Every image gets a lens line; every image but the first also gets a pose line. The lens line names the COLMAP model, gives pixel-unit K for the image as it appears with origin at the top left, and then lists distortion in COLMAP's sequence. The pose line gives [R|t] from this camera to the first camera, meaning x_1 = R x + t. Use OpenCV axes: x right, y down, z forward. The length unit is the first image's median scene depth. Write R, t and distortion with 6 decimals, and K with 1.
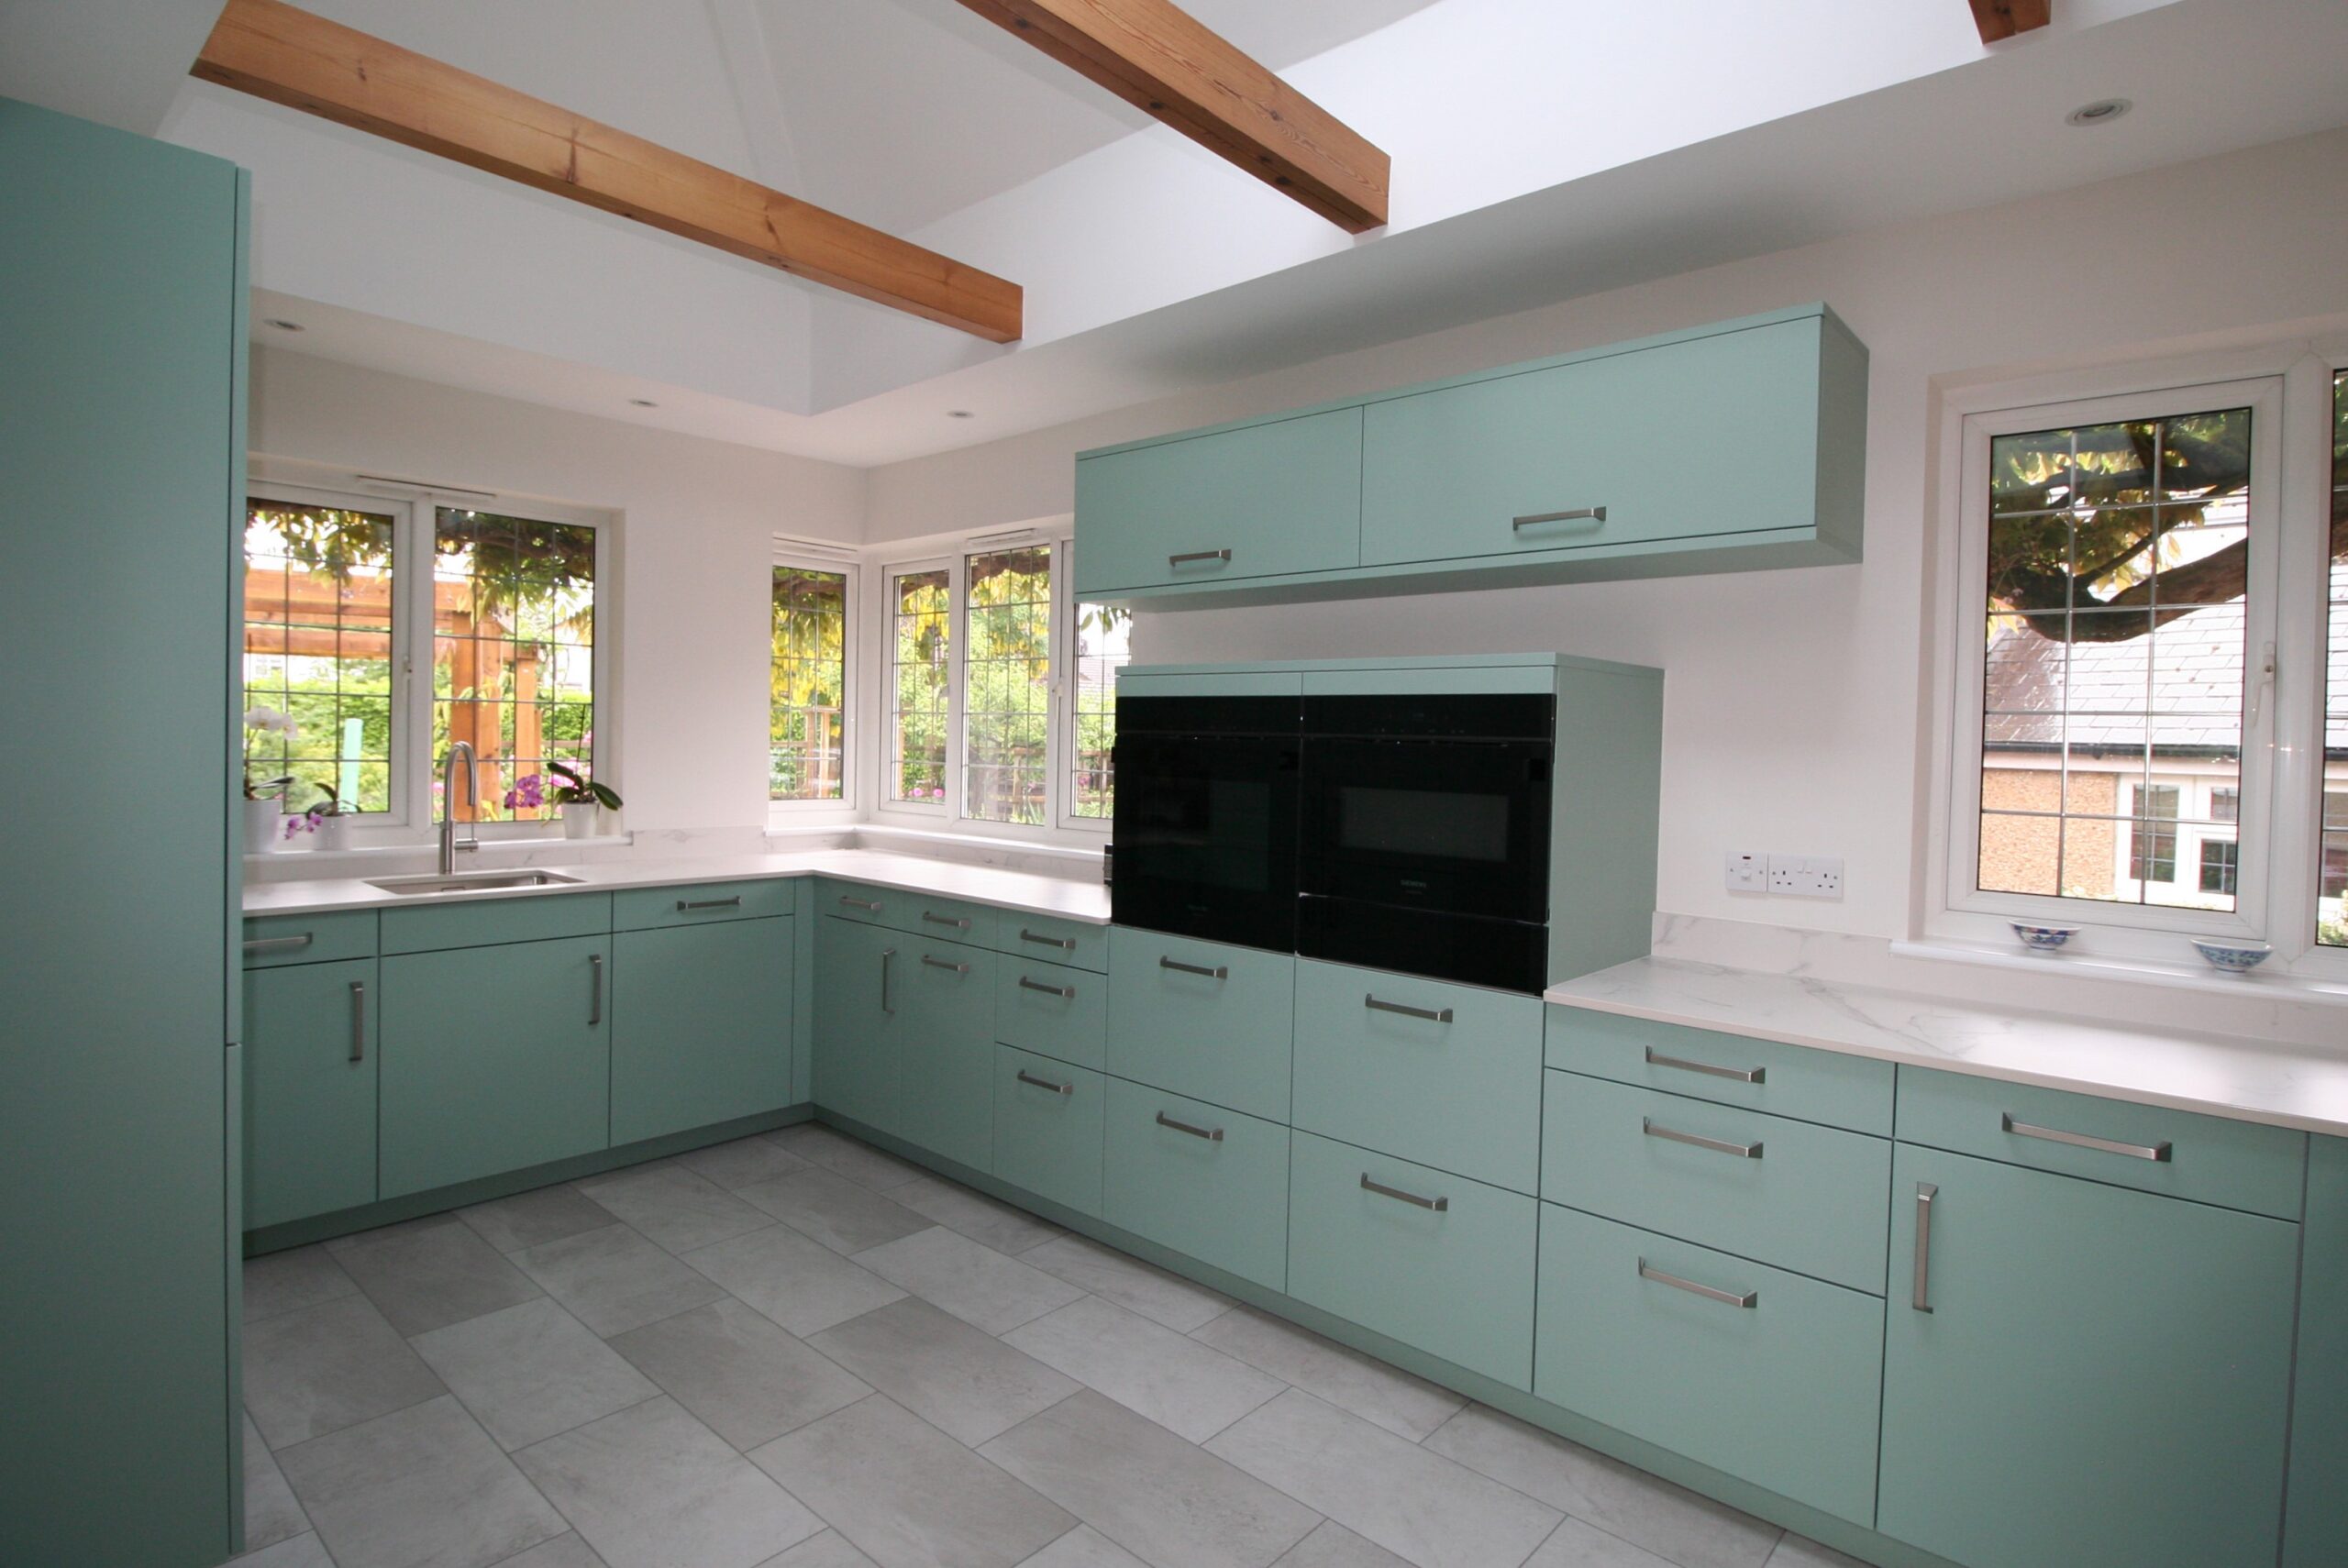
lens RADIAL K [[1204.3, 0, 1176.9], [0, 1204.3, 770.4], [0, 0, 1]] dist [-0.003178, -0.000817]
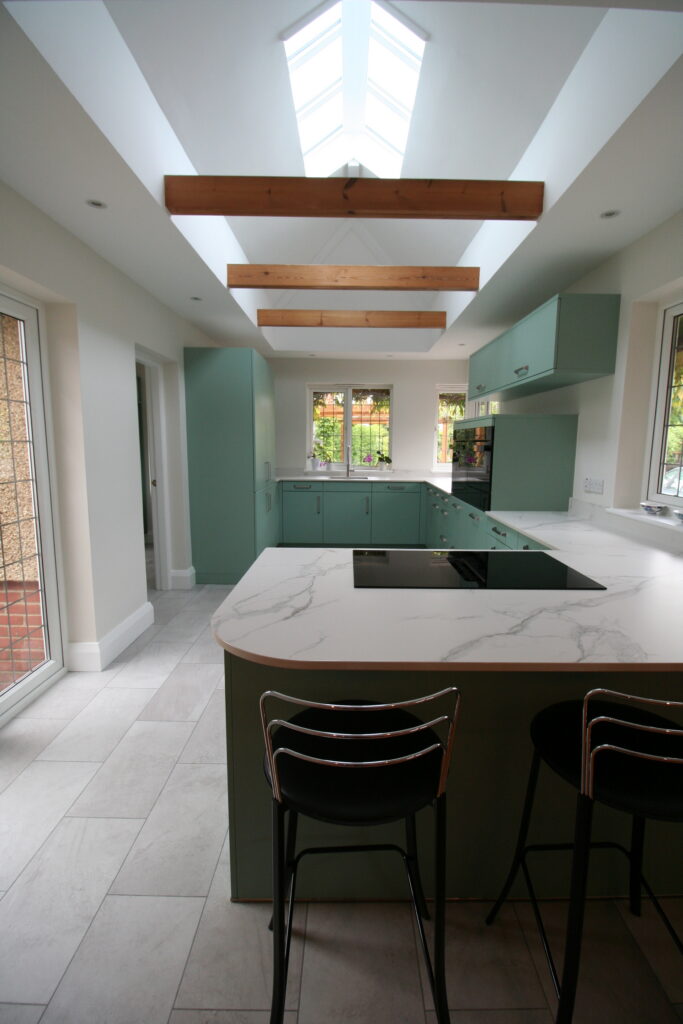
lens RADIAL K [[480.1, 0, 348.5], [0, 480.1, 510.5], [0, 0, 1]] dist [-0.008689, -0.000709]
pose [[0.667587, 0.088609, -0.739240, 0.873527], [-0.013254, 0.994150, 0.107194, 0.028682], [0.744414, -0.061764, 0.664856, -0.190178]]
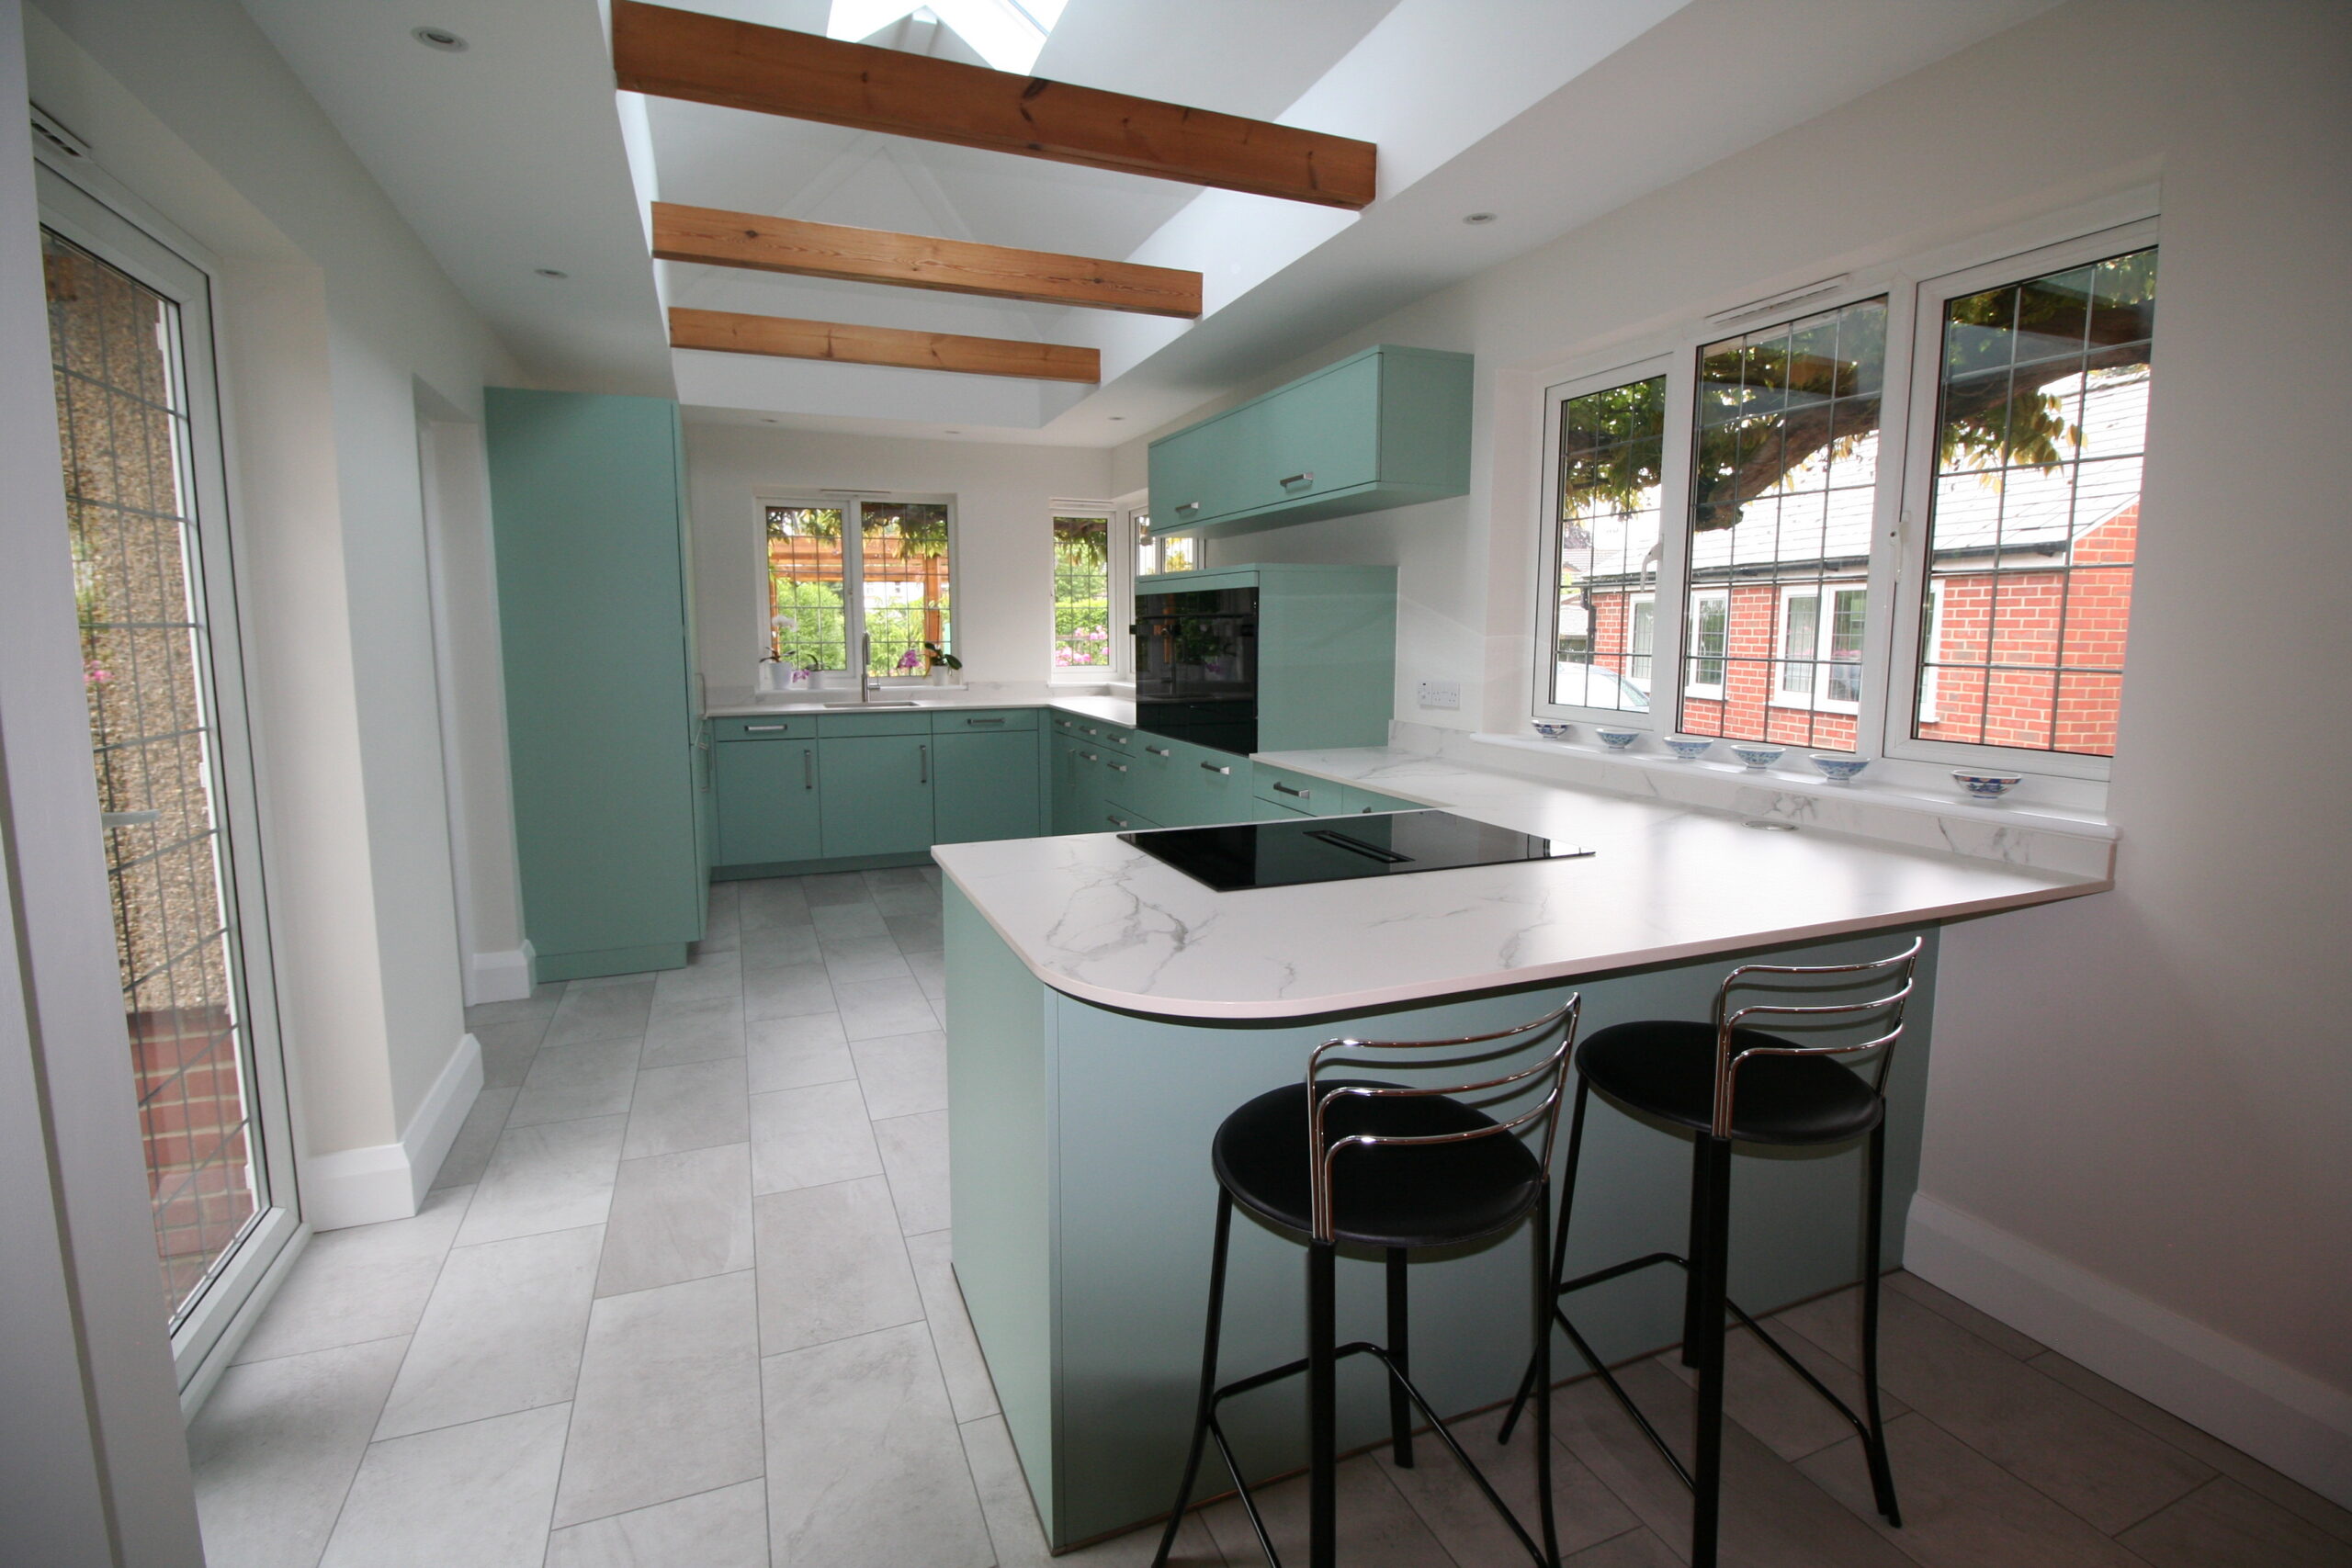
lens RADIAL K [[1087.9, 0, 1170.6], [0, 1087.9, 761.4], [0, 0, 1]] dist [0.000699, -0.014384]
pose [[0.897270, 0.030893, -0.440400, 0.743070], [0.010258, 0.995821, 0.090754, 0.037336], [0.441363, -0.085948, 0.893203, -0.410136]]
